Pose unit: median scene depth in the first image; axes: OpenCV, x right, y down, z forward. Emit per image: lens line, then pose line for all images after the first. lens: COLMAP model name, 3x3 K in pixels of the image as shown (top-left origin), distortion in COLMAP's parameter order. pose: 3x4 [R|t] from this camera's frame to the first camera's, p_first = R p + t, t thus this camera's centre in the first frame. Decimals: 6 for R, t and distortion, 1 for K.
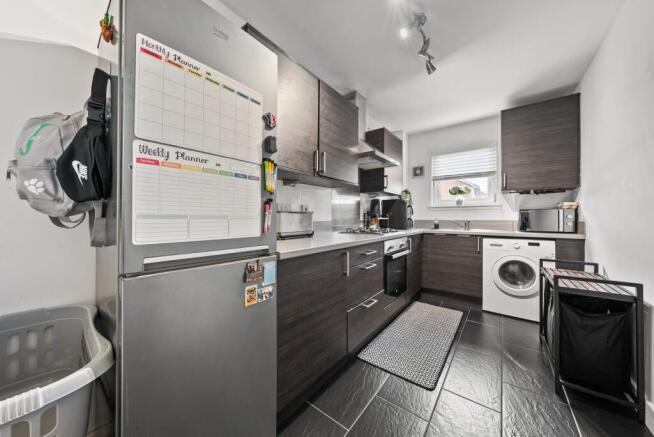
lens RADIAL K [[225.0, 0, 326.2], [0, 225.0, 218.5], [0, 0, 1]] dist [-0.001133, 0.000014]
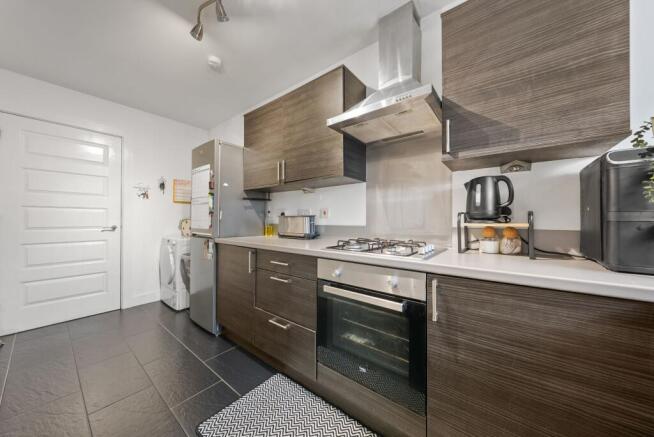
lens RADIAL K [[225.0, 0, 326.7], [0, 225.0, 217.3], [0, 0, 1]] dist [-0.001133, 0.000014]
pose [[0.002327, -0.008162, -0.999964, 0.637876], [-0.009012, 0.999926, -0.008183, -0.009007], [0.999957, 0.009030, 0.002254, 0.716907]]
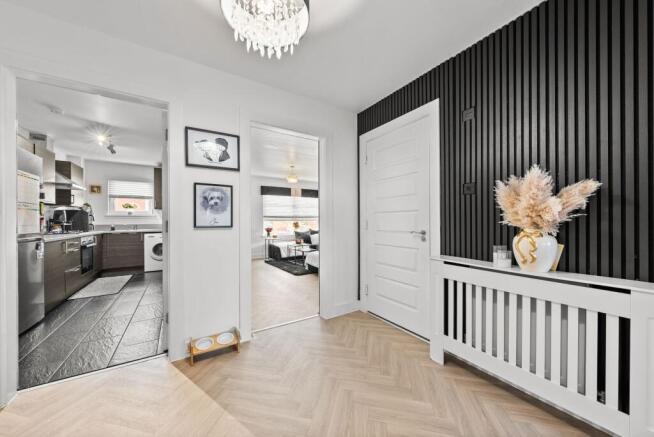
lens RADIAL K [[225.0, 0, 324.1], [0, 225.0, 221.0], [0, 0, 1]] dist [-0.001133, 0.000014]
pose [[0.324109, -0.003956, 0.946012, -0.544029], [0.007170, 0.999973, 0.001725, -0.010699], [-0.945993, 0.006224, 0.324128, -0.945085]]
